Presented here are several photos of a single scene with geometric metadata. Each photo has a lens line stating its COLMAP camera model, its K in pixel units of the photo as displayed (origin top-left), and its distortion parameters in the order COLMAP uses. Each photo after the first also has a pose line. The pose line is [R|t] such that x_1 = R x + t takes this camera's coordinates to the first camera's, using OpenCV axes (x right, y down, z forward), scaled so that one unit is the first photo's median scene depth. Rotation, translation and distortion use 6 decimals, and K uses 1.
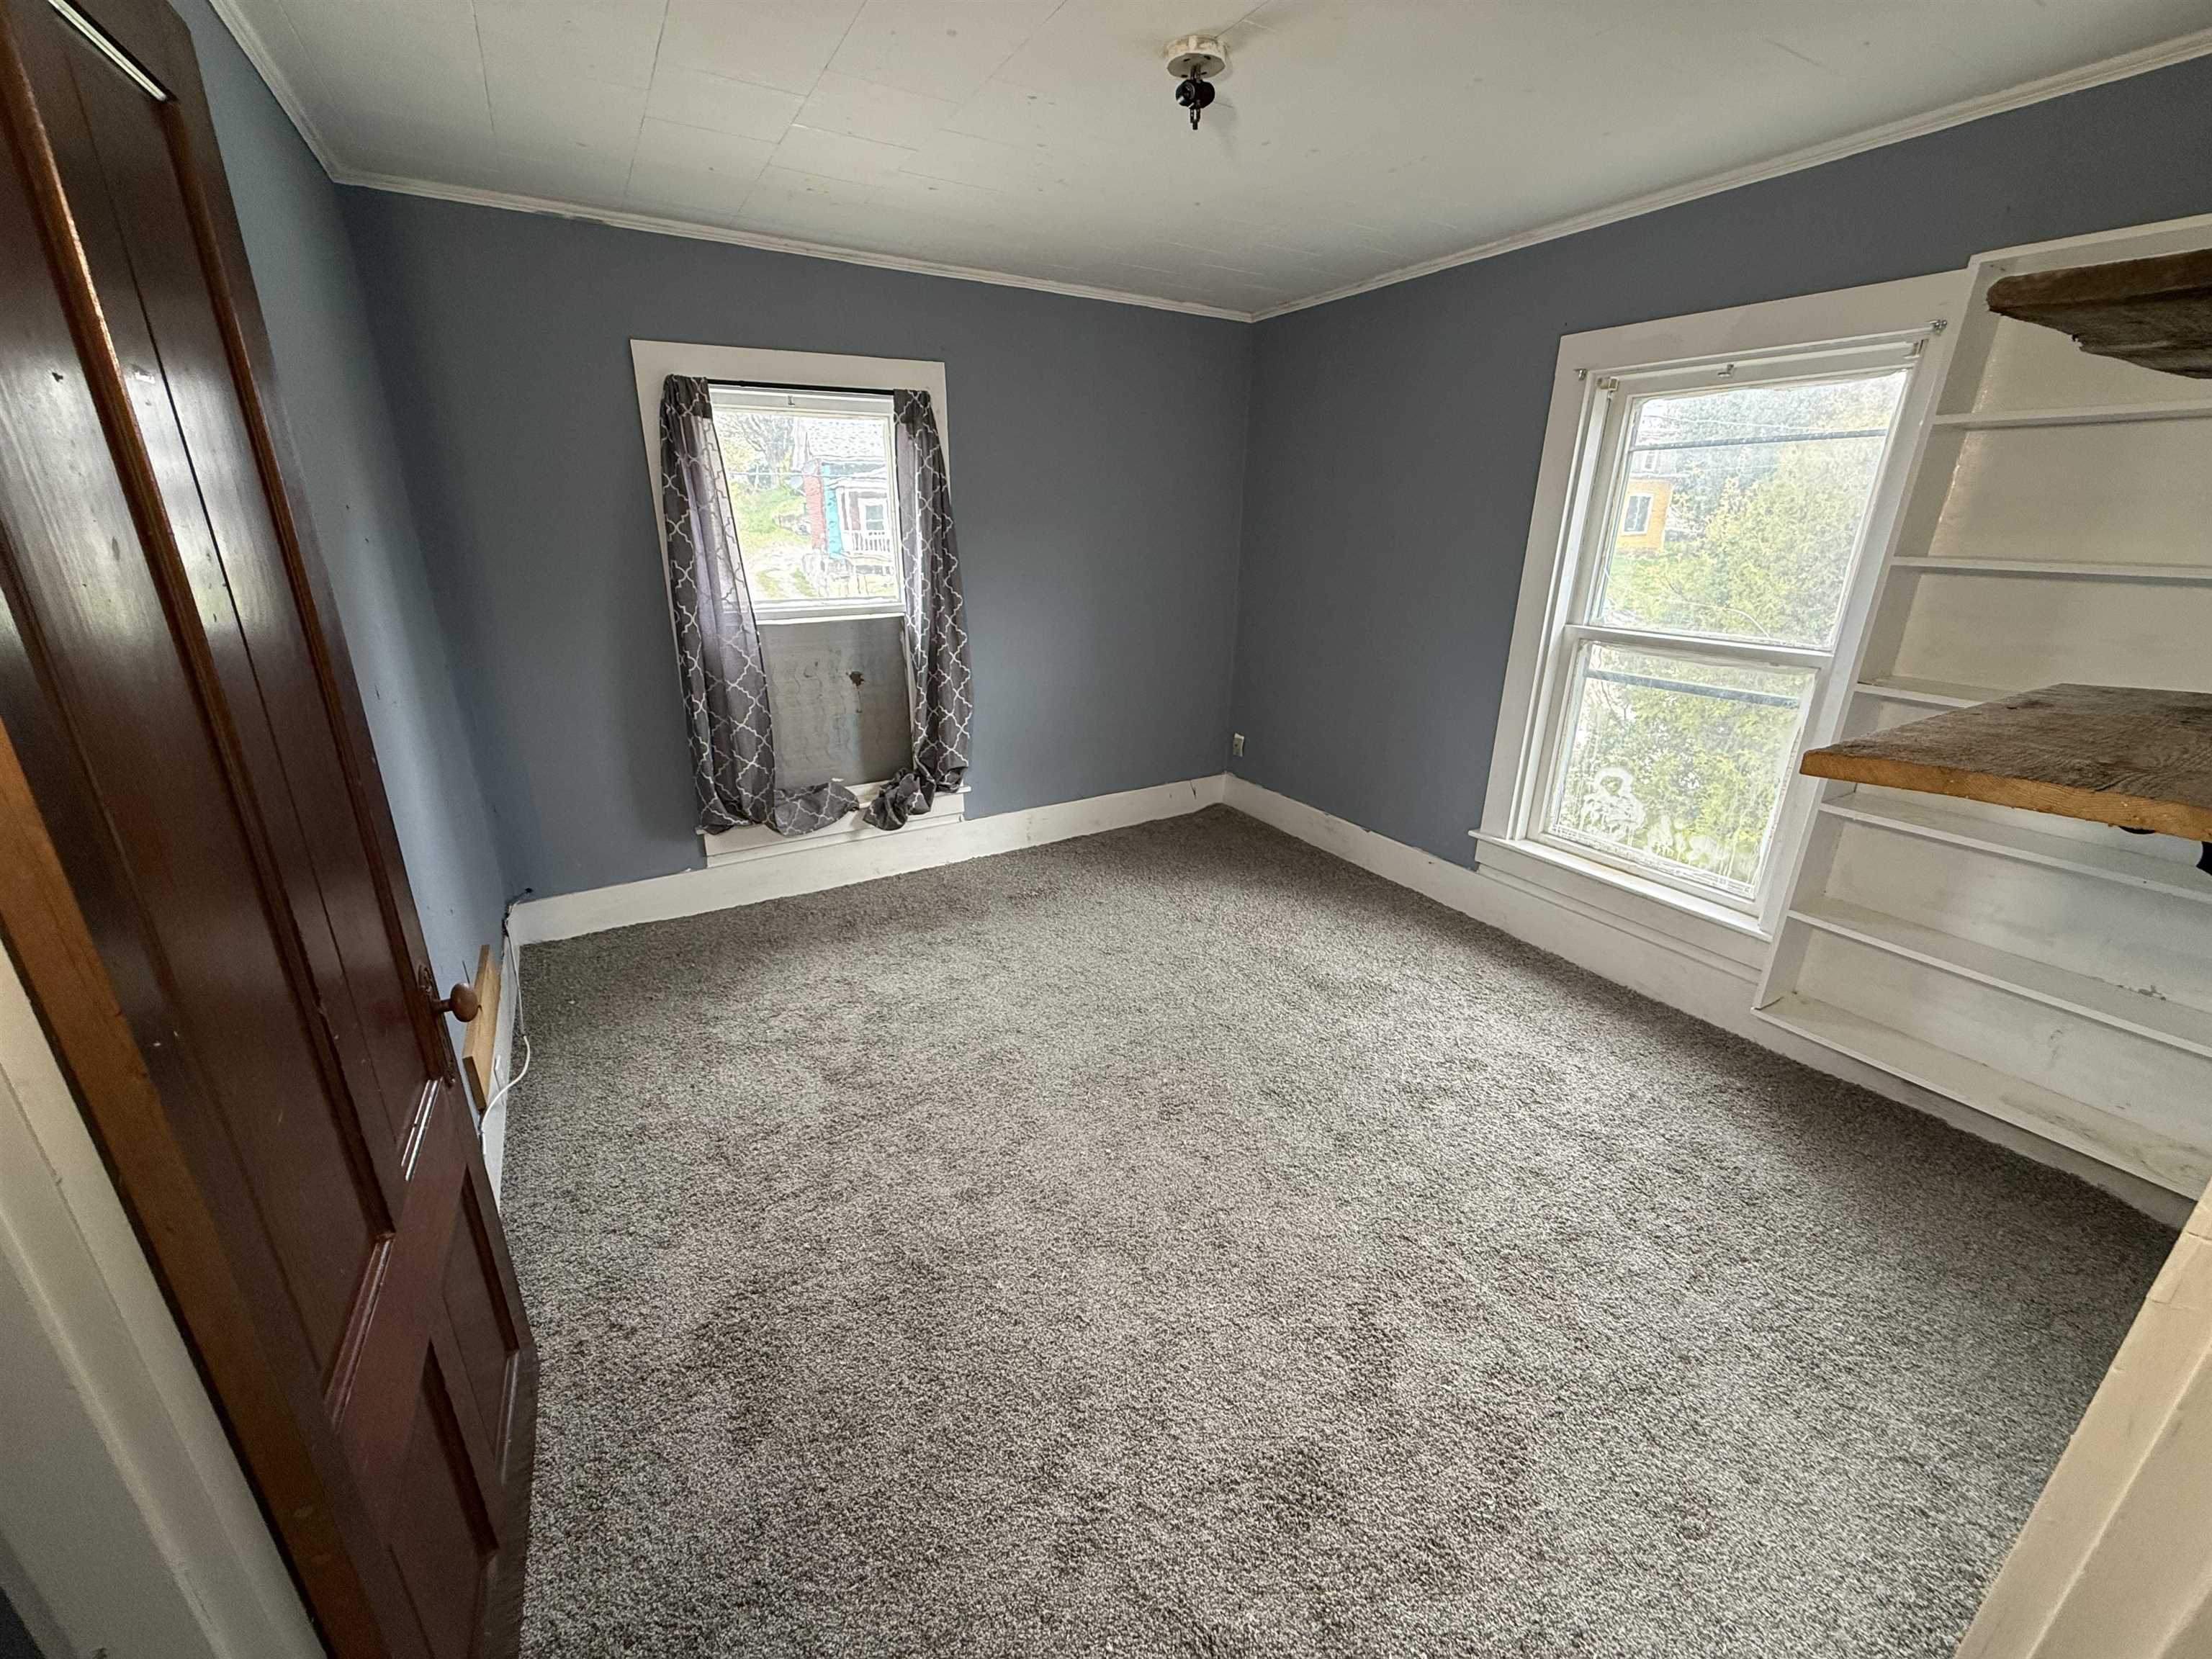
lens RADIAL K [[881.7, 0, 1094.1], [0, 881.7, 822.5], [0, 0, 1]] dist [0.000711, 0.000036]
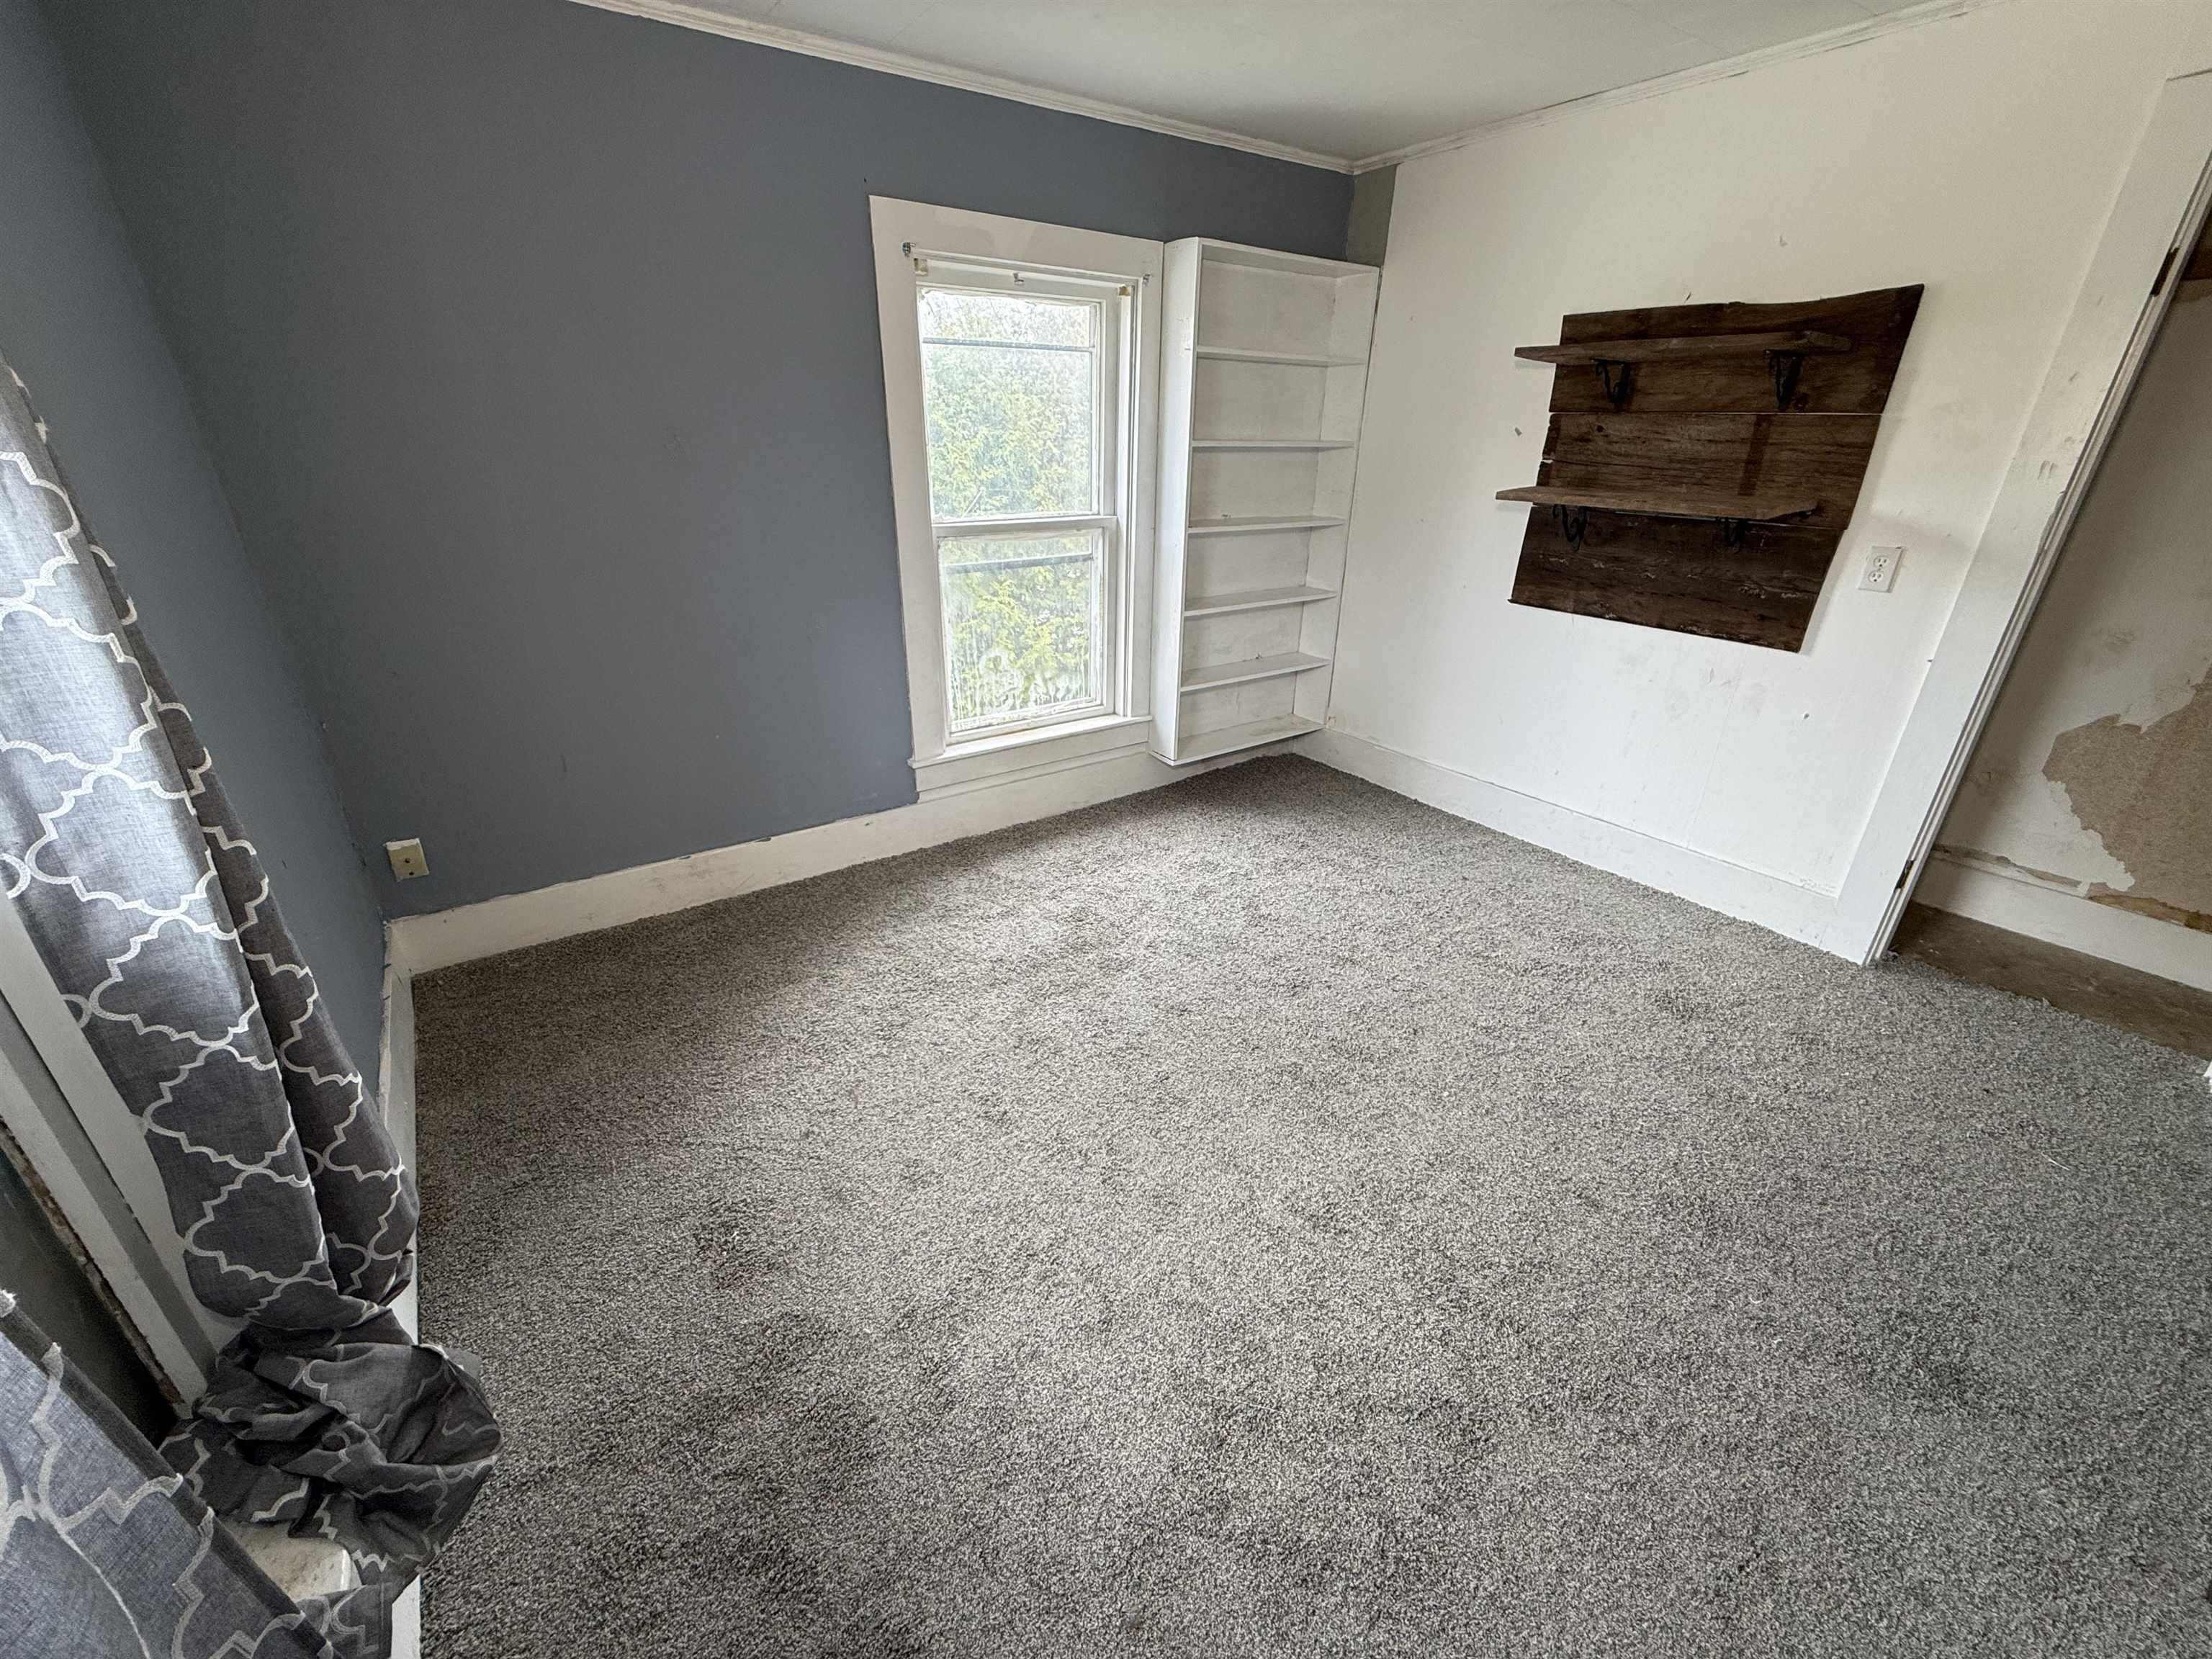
lens RADIAL K [[881.7, 0, 1109.1], [0, 881.7, 825.8], [0, 0, 1]] dist [0.000711, 0.000036]
pose [[-0.082123, -0.426193, 0.900897, -0.521134], [0.316454, 0.846019, 0.429079, -0.308218], [-0.945046, 0.320330, 0.065393, 0.877125]]
